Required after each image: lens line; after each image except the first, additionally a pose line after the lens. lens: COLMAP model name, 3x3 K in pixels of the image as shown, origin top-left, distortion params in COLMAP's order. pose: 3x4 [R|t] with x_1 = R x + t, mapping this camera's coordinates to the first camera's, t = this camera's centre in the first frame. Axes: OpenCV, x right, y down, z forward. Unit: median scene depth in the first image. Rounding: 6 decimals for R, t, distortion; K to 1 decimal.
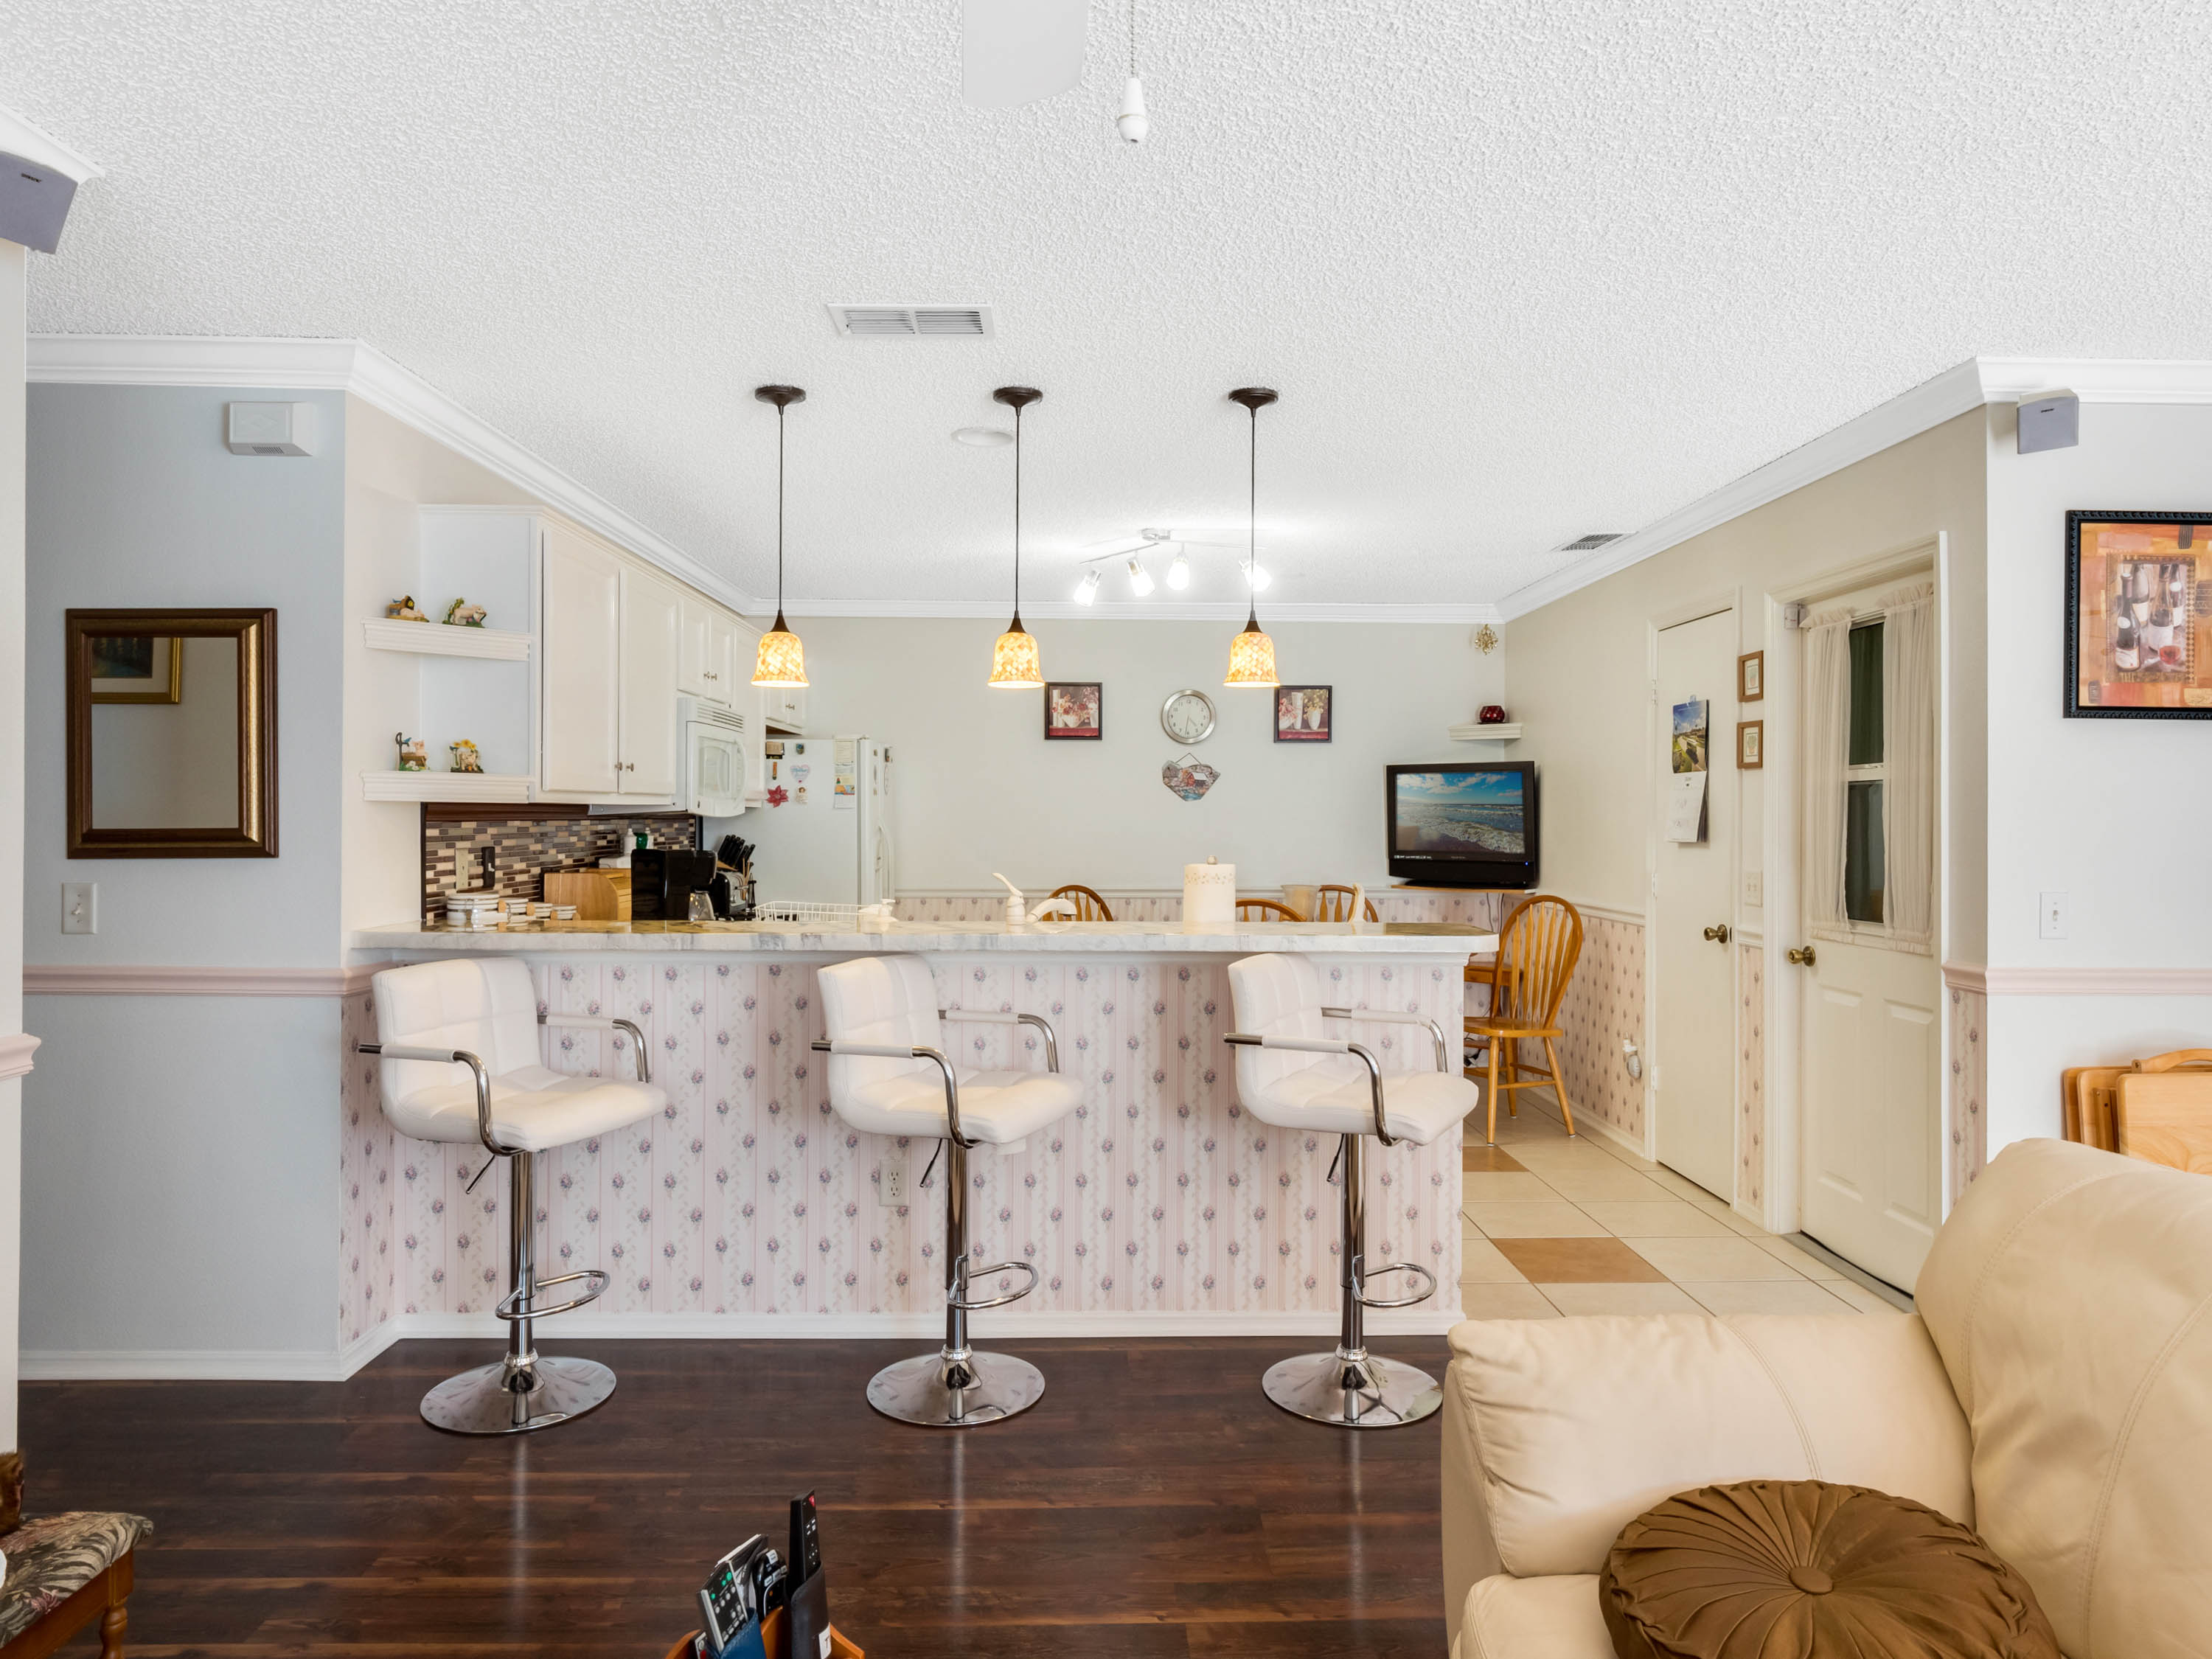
lens RADIAL K [[1376.9, 0, 1111.1], [0, 1376.9, 809.9], [0, 0, 1]] dist [-0.004925, -0.003967]
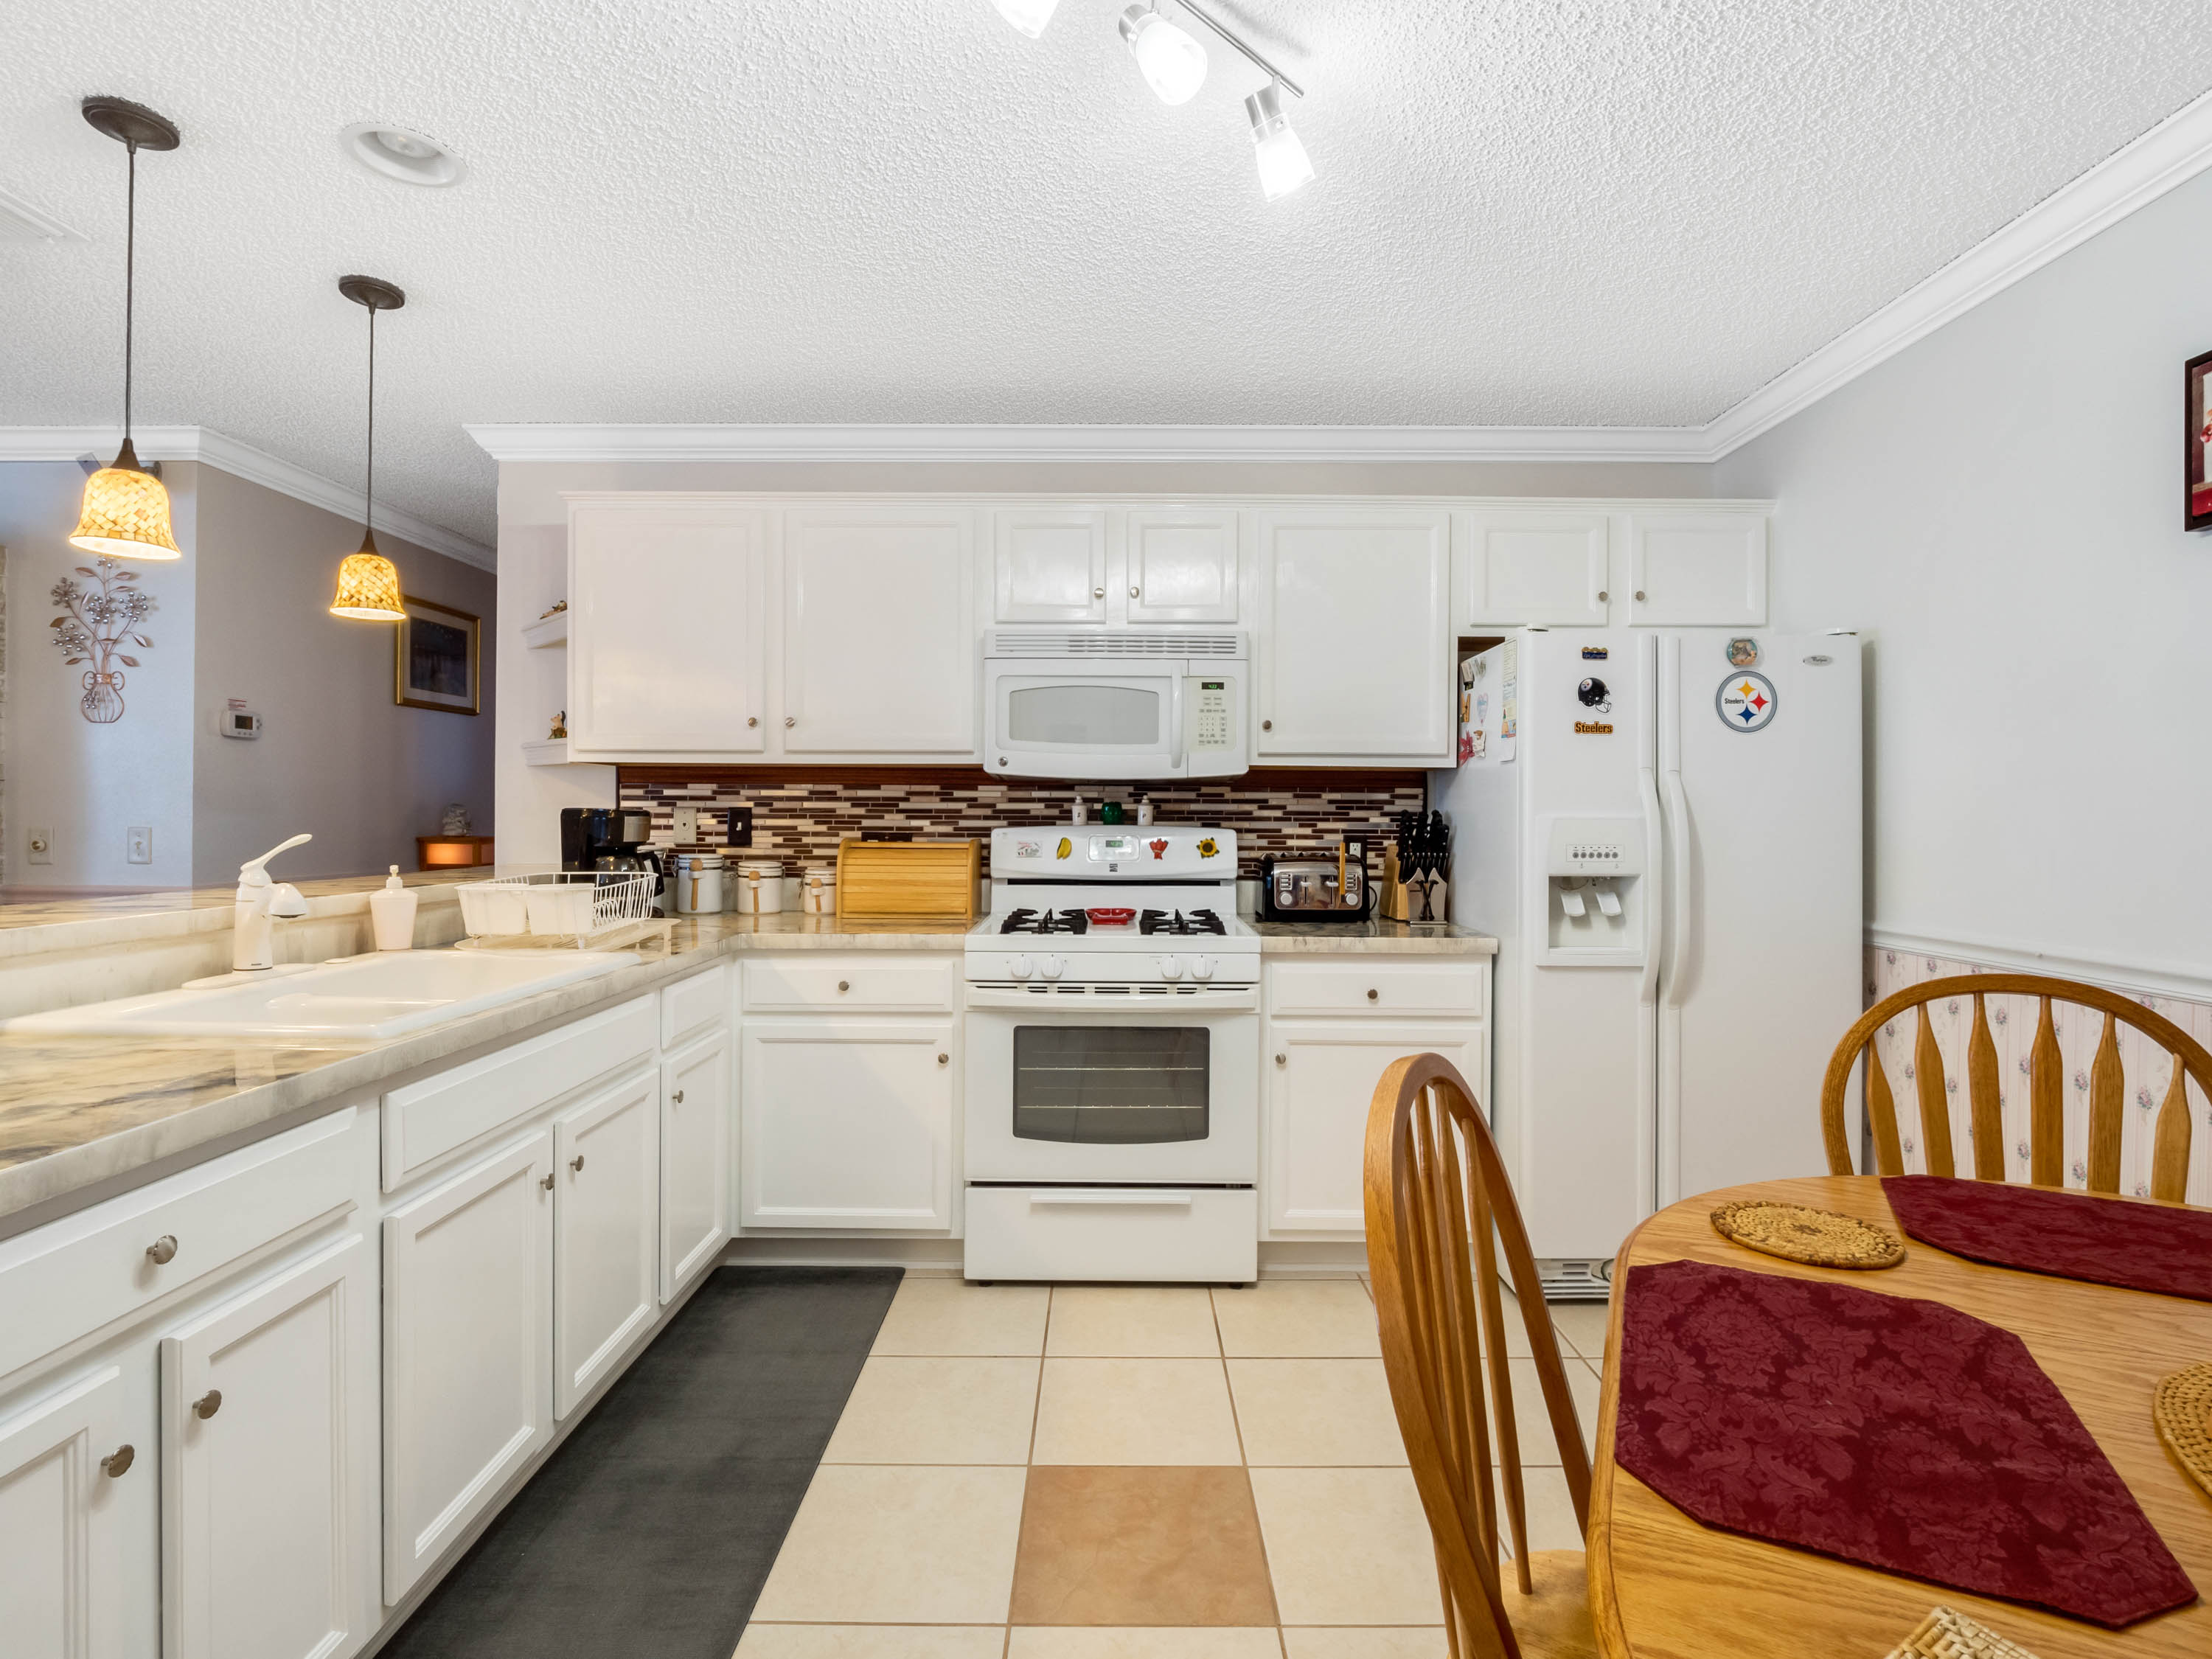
lens RADIAL K [[1086.7, 0, 1115.2], [0, 1086.7, 805.4], [0, 0, 1]] dist [-0.003023, -0.001466]
pose [[-0.029785, -0.013560, -0.999464, 0.395609], [-0.002763, 0.999905, -0.013484, 0.036058], [0.999553, 0.002359, -0.029820, 1.321456]]
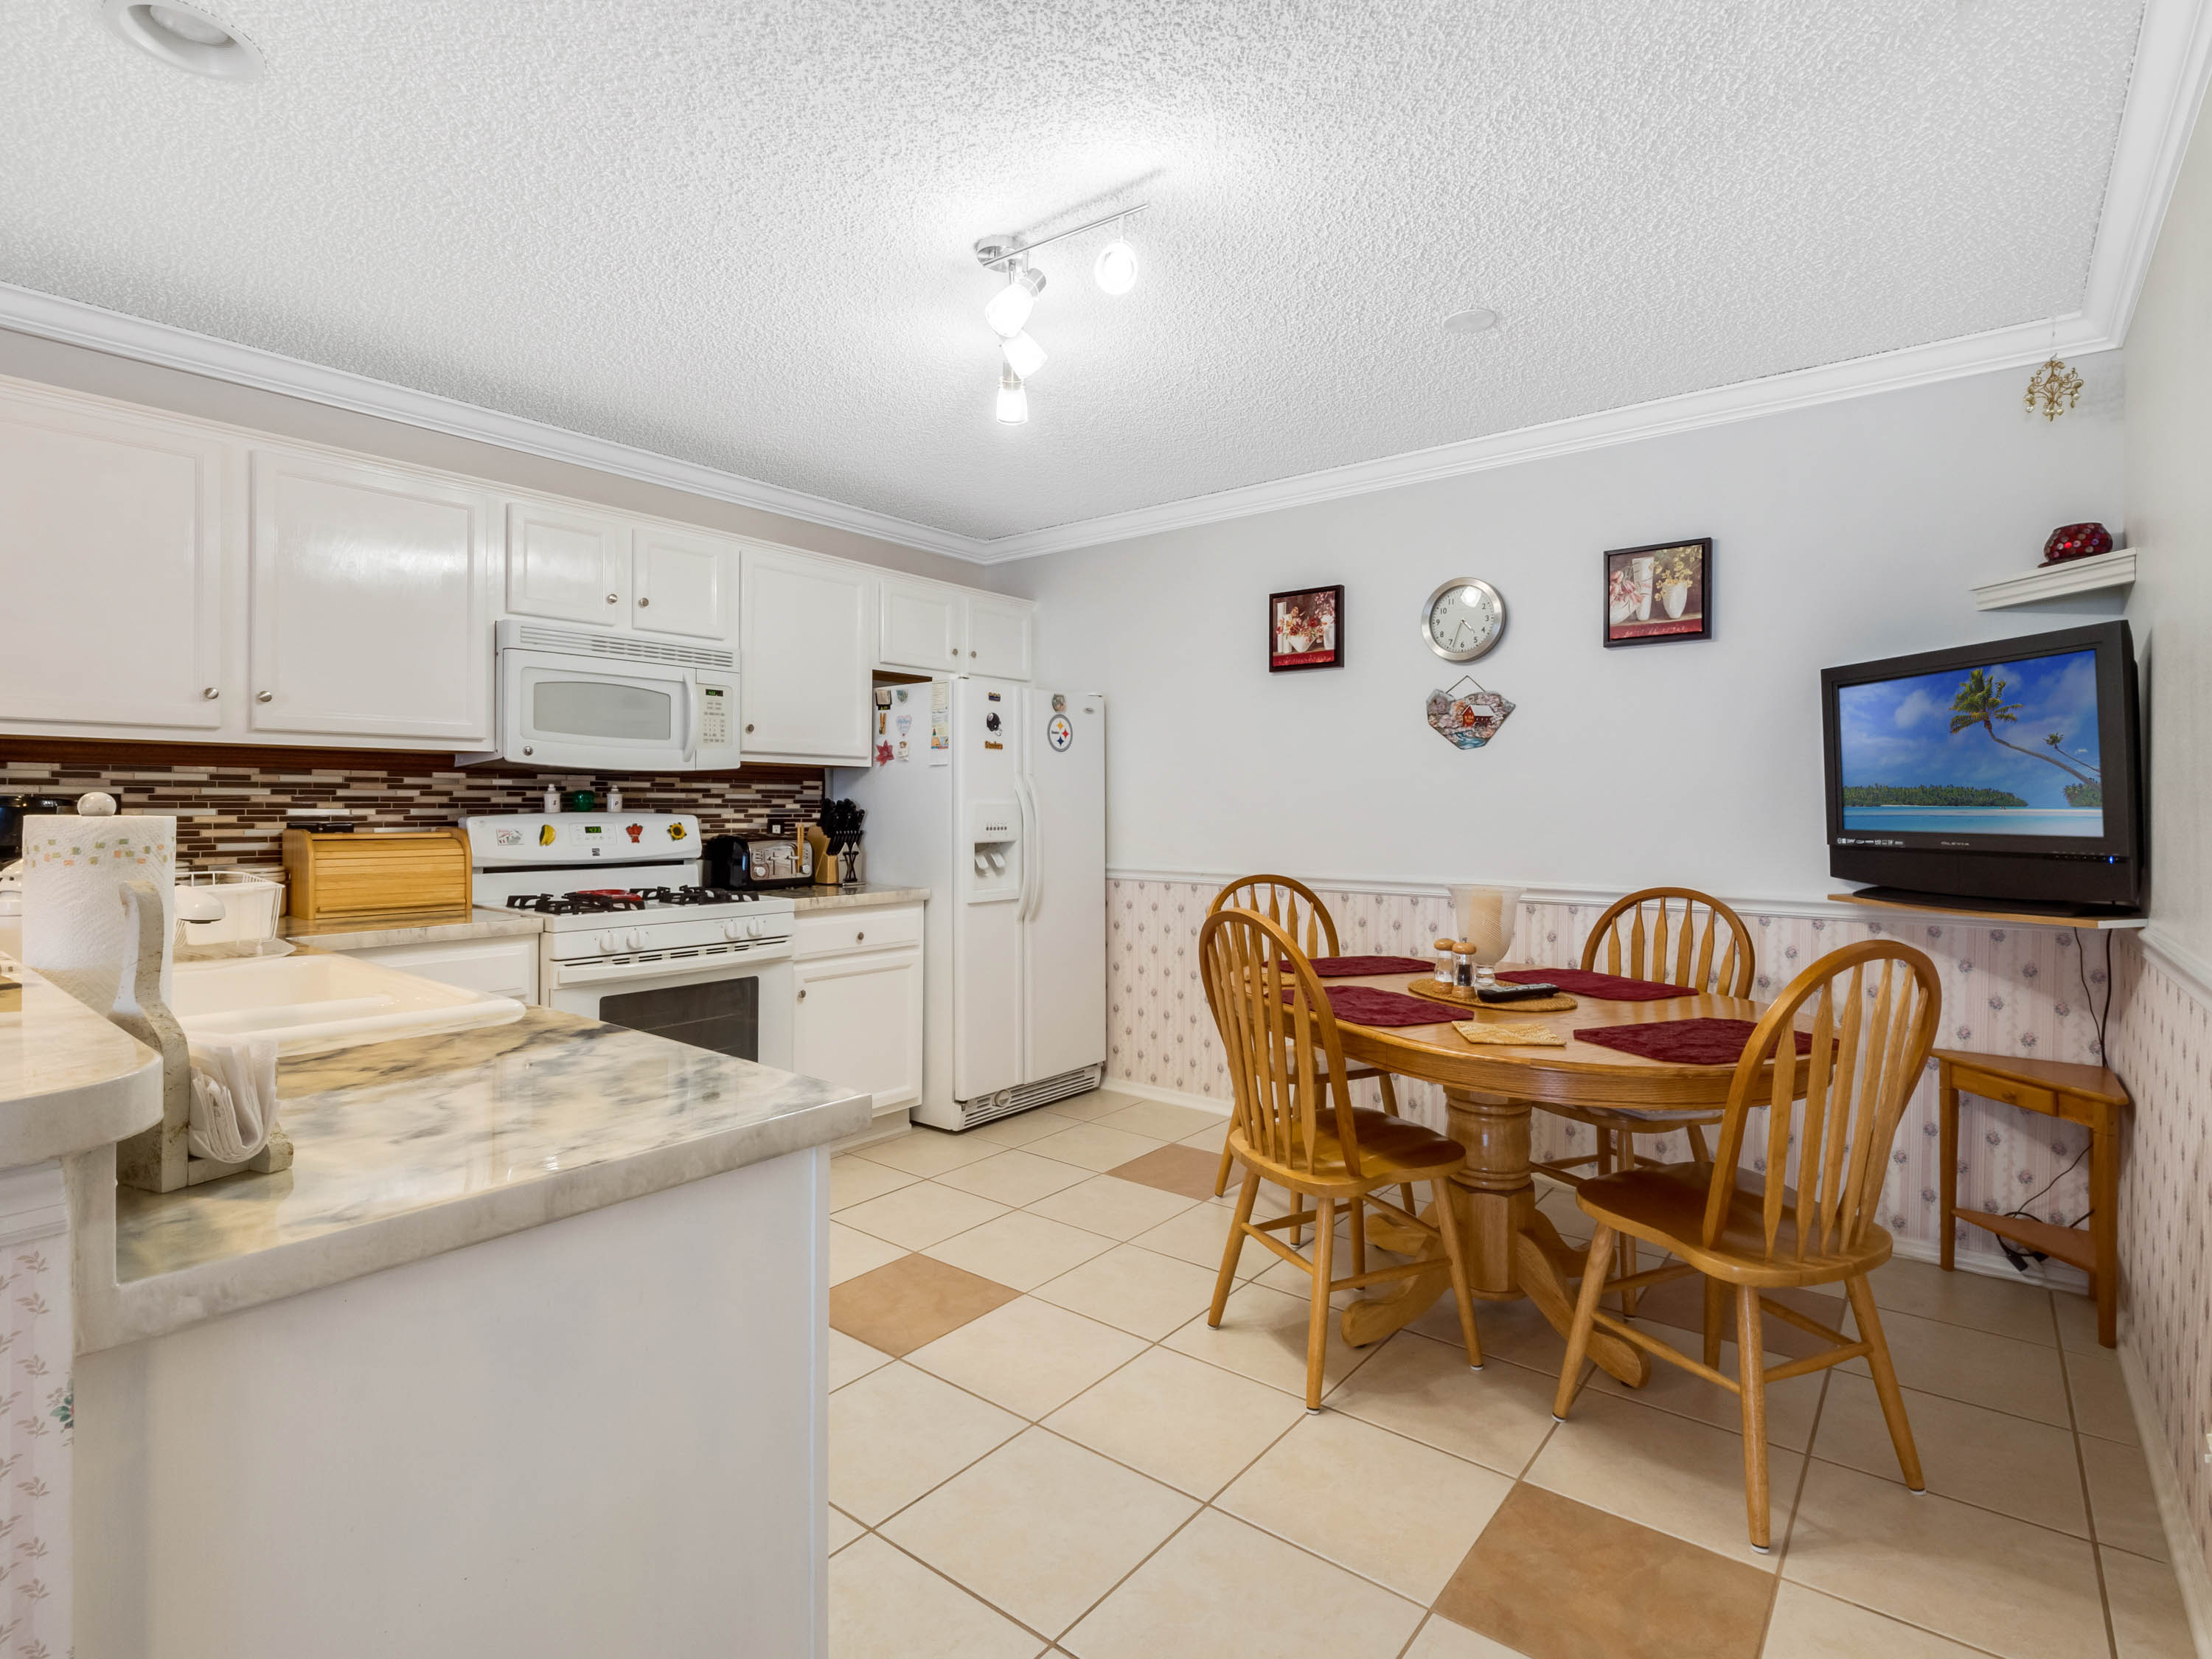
lens RADIAL K [[1085.5, 0, 1112.1], [0, 1085.5, 798.3], [0, 0, 1]] dist [0.012267, -0.021310]
pose [[0.766082, -0.005521, -0.642719, 0.460603], [0.001822, 0.999978, -0.006419, 0.034981], [0.642740, 0.003747, 0.766075, 0.889181]]
